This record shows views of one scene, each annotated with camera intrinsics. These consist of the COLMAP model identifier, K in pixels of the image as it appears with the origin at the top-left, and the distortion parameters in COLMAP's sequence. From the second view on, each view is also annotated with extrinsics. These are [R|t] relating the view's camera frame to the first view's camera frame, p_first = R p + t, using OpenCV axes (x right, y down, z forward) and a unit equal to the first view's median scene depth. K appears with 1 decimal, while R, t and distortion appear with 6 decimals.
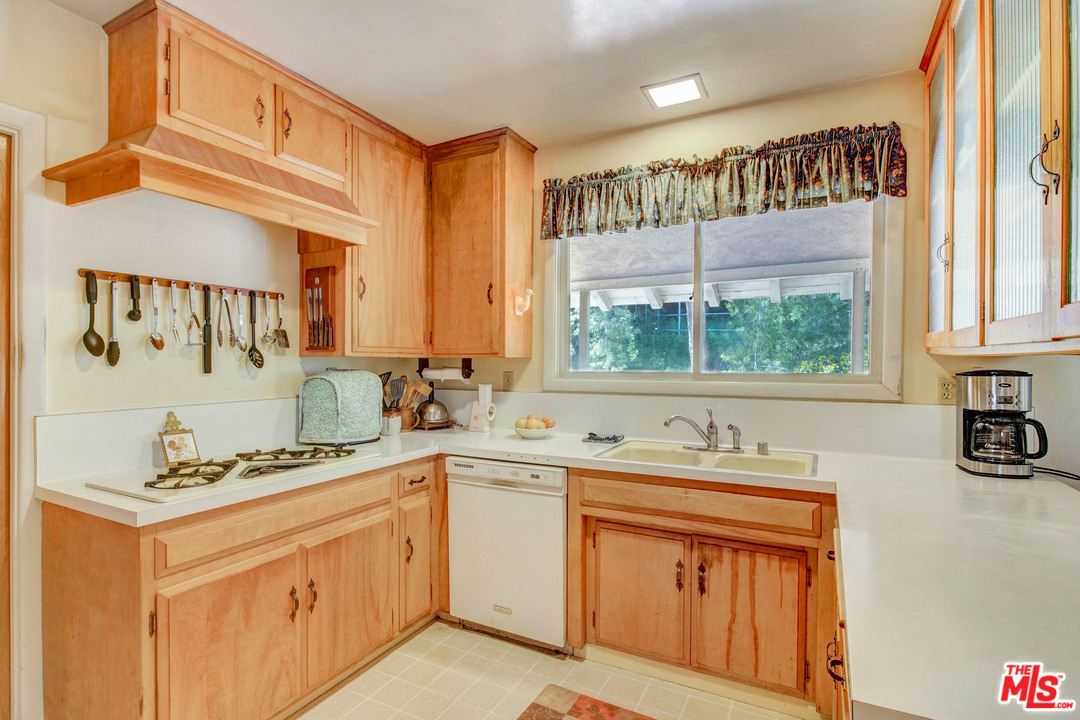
lens RADIAL K [[540.6, 0, 495.0], [0, 540.6, 360.8], [0, 0, 1]] dist [0.003933, 0.000463]
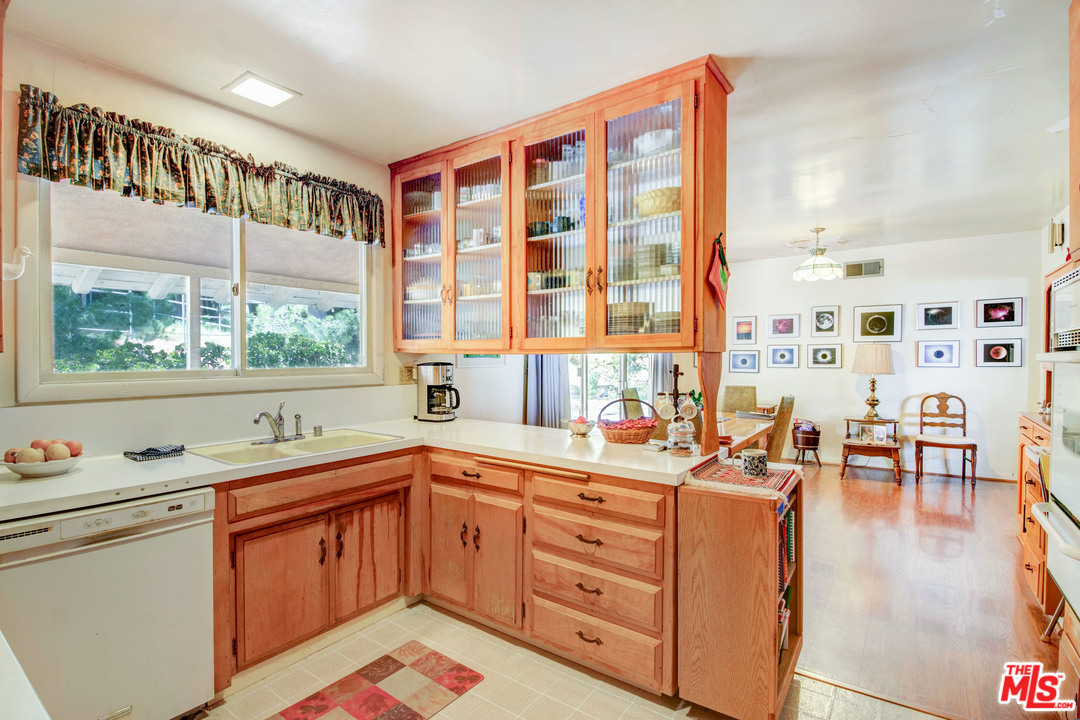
lens RADIAL K [[527.8, 0, 545.7], [0, 527.8, 356.1], [0, 0, 1]] dist [0.004884, -0.018090]
pose [[0.083065, 0.000854, 0.996544, -0.644186], [0.002802, 0.999995, -0.001090, -0.000052], [-0.996540, 0.002883, 0.083062, 0.419977]]
